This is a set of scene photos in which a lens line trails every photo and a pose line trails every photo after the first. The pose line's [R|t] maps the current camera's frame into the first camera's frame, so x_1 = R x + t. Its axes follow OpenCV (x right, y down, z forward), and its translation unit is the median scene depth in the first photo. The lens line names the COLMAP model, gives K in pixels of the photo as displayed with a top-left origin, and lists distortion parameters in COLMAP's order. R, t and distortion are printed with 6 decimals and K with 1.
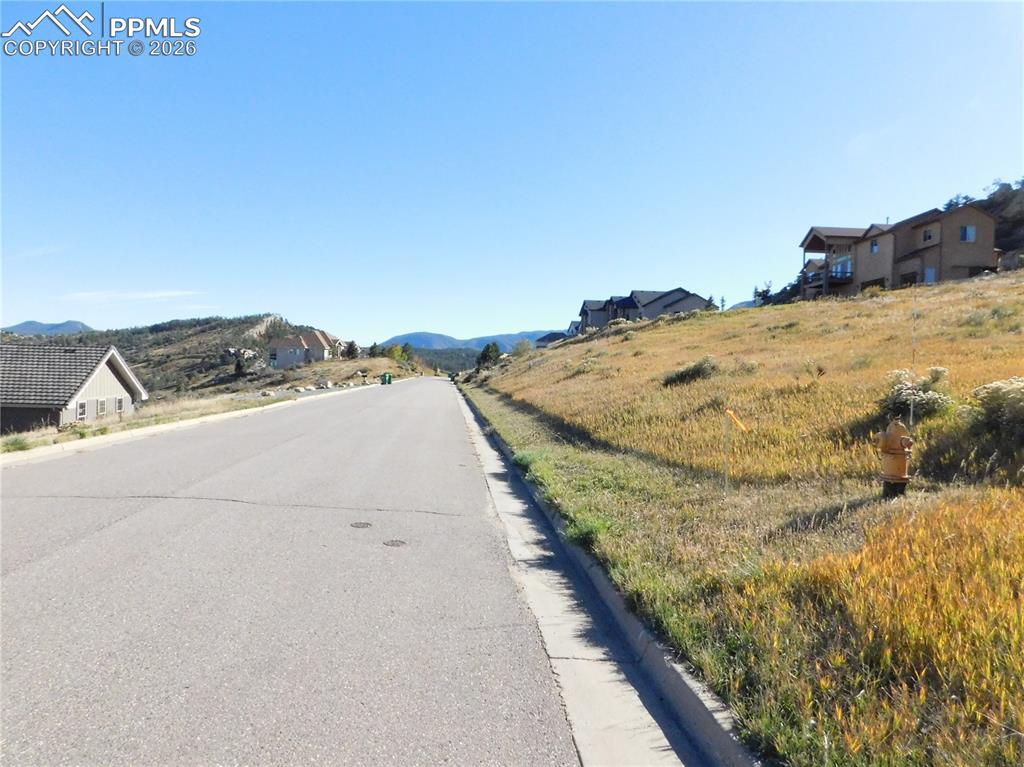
lens RADIAL K [[676.4, 0, 510.4], [0, 676.4, 370.3], [0, 0, 1]] dist [-0.072332, 0.054389]
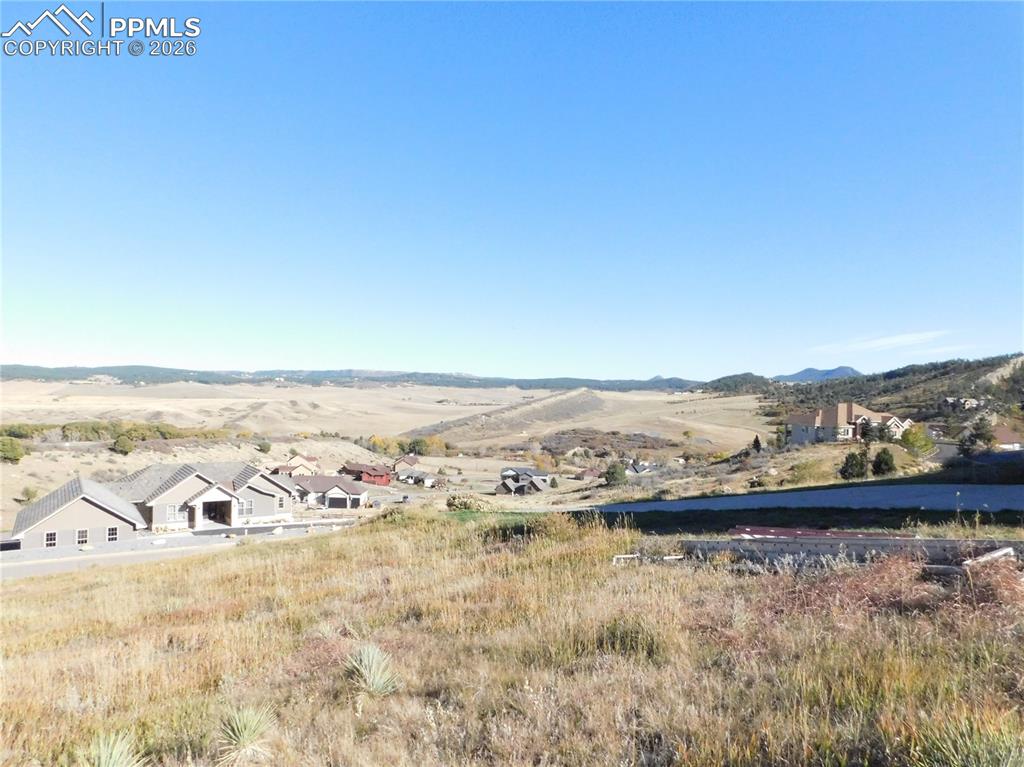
lens RADIAL K [[676.4, 0, 516.9], [0, 676.4, 385.3], [0, 0, 1]] dist [-0.072332, 0.054389]
pose [[0.497051, -0.023367, -0.867407, 0.236548], [-0.011372, 0.999376, -0.033439, -0.050476], [0.867647, 0.026485, 0.496475, 0.243198]]
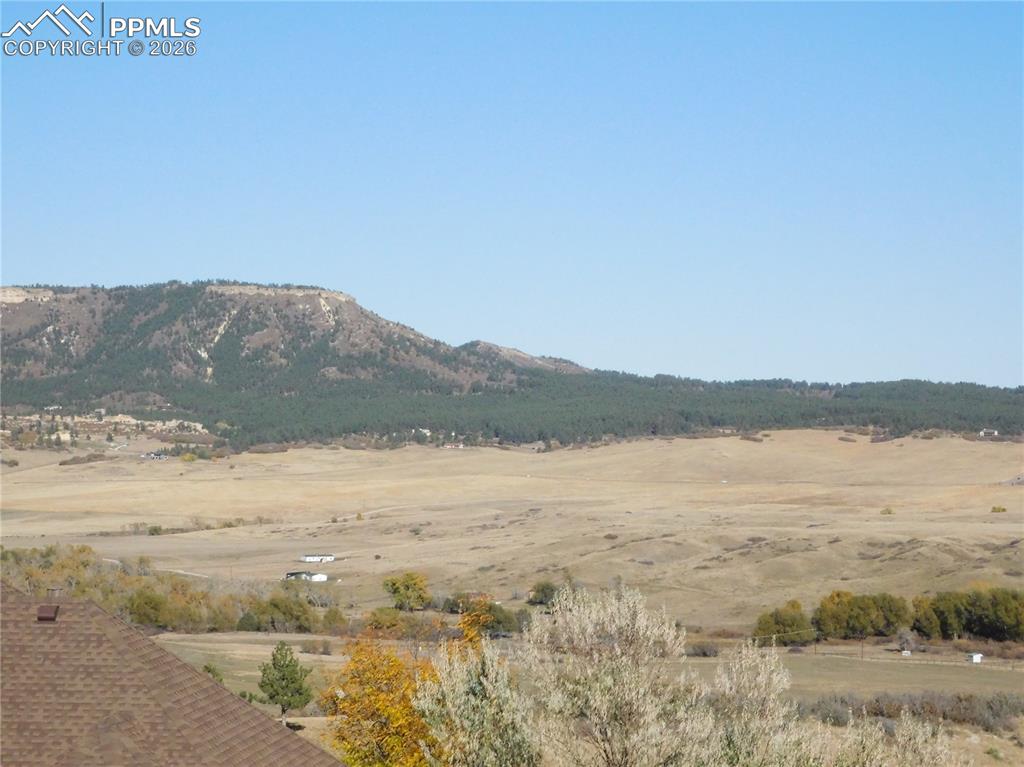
lens RADIAL K [[2785.0, 0, 517.7], [0, 2785.0, 375.7], [0, 0, 1]] dist [0.045217, 0.000000]
pose [[-0.259568, -0.045920, -0.964632, 0.427073], [-0.013695, 0.998943, -0.043869, -0.075022], [0.965628, 0.001823, -0.259923, 0.088115]]
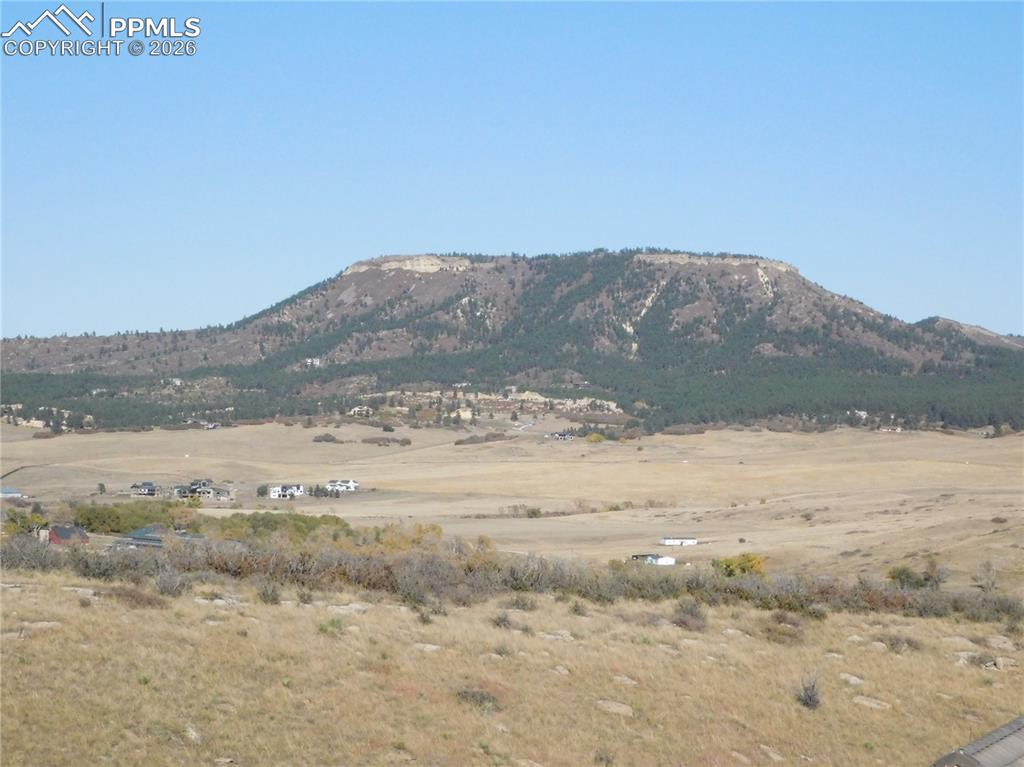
lens RADIAL K [[3034.7, 0, 519.2], [0, 3034.7, 384.6], [0, 0, 1]] dist [0.009592, 0.000000]
pose [[-0.410037, -0.041497, -0.911124, 0.069949], [-0.028290, 0.999062, -0.032771, -0.026522], [0.911630, 0.012338, -0.410826, 0.278580]]
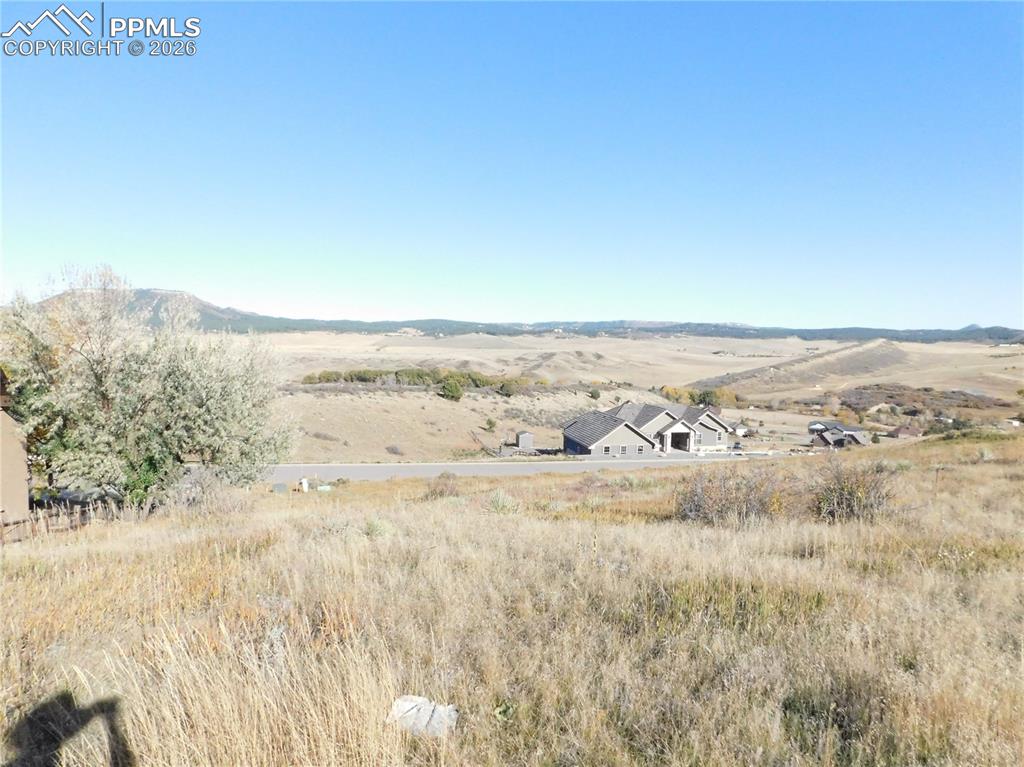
lens RADIAL K [[676.4, 0, 516.6], [0, 676.4, 386.2], [0, 0, 1]] dist [-0.072332, 0.054389]
pose [[0.125349, 0.049195, -0.990892, 0.312823], [-0.019351, 0.998701, 0.047135, -0.052320], [0.991924, 0.013266, 0.126138, 0.092165]]
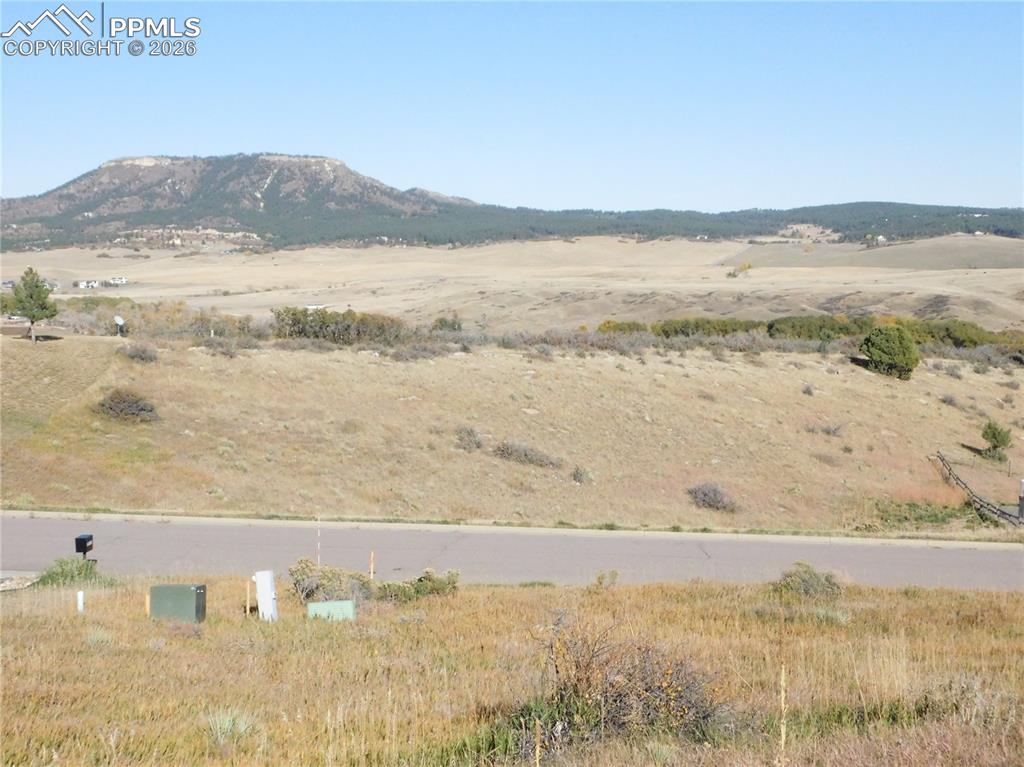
lens RADIAL K [[1553.4, 0, 522.9], [0, 1553.4, 383.1], [0, 0, 1]] dist [0.023088, 0.000000]
pose [[-0.209961, 0.063295, -0.975659, 0.209508], [-0.007889, 0.997760, 0.066427, -0.035293], [0.977678, 0.021644, -0.208991, 0.104420]]
